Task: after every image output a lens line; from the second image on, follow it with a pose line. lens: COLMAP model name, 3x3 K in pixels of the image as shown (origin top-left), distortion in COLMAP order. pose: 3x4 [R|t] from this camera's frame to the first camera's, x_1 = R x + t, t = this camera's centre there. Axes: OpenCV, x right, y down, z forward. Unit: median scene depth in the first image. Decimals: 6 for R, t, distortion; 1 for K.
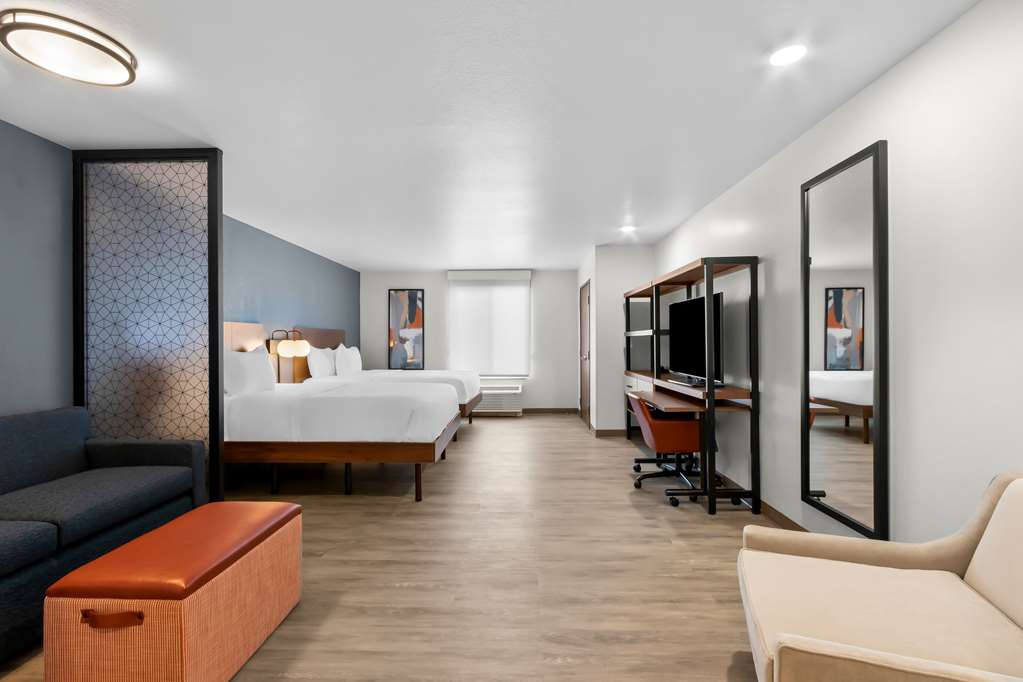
lens RADIAL K [[461.0, 0, 507.8], [0, 461.0, 339.4], [0, 0, 1]] dist [0.004222, 0.000625]
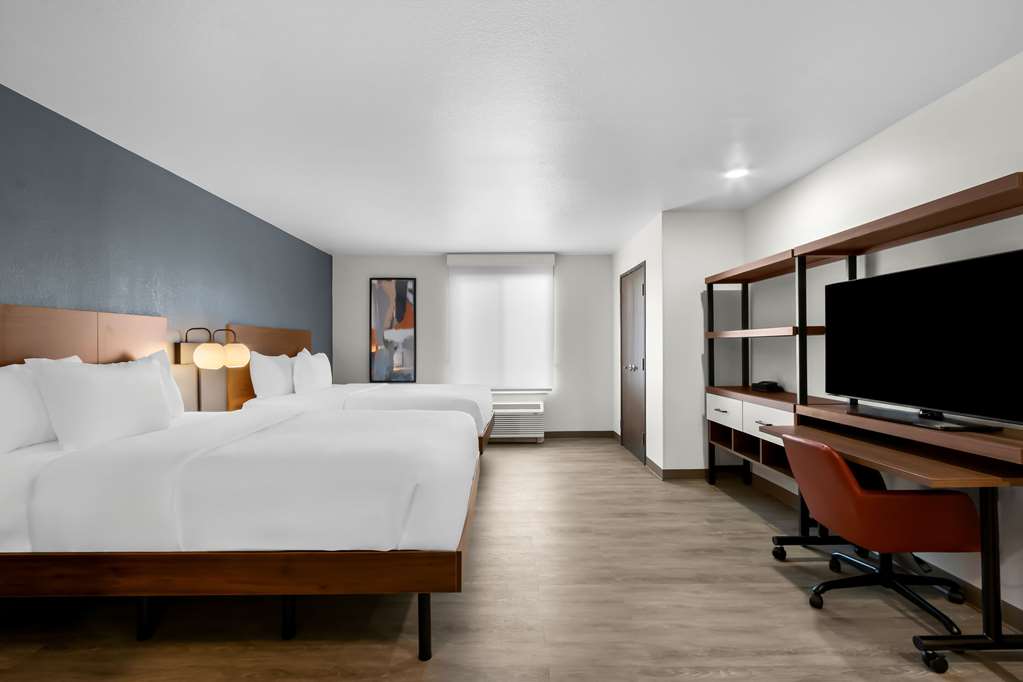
lens RADIAL K [[461.0, 0, 506.8], [0, 461.0, 342.6], [0, 0, 1]] dist [0.004222, 0.000625]
pose [[0.999461, 0.000458, 0.032833, -0.071638], [-0.000362, 0.999996, -0.002926, 0.002064], [-0.032834, 0.002913, 0.999457, 0.289214]]
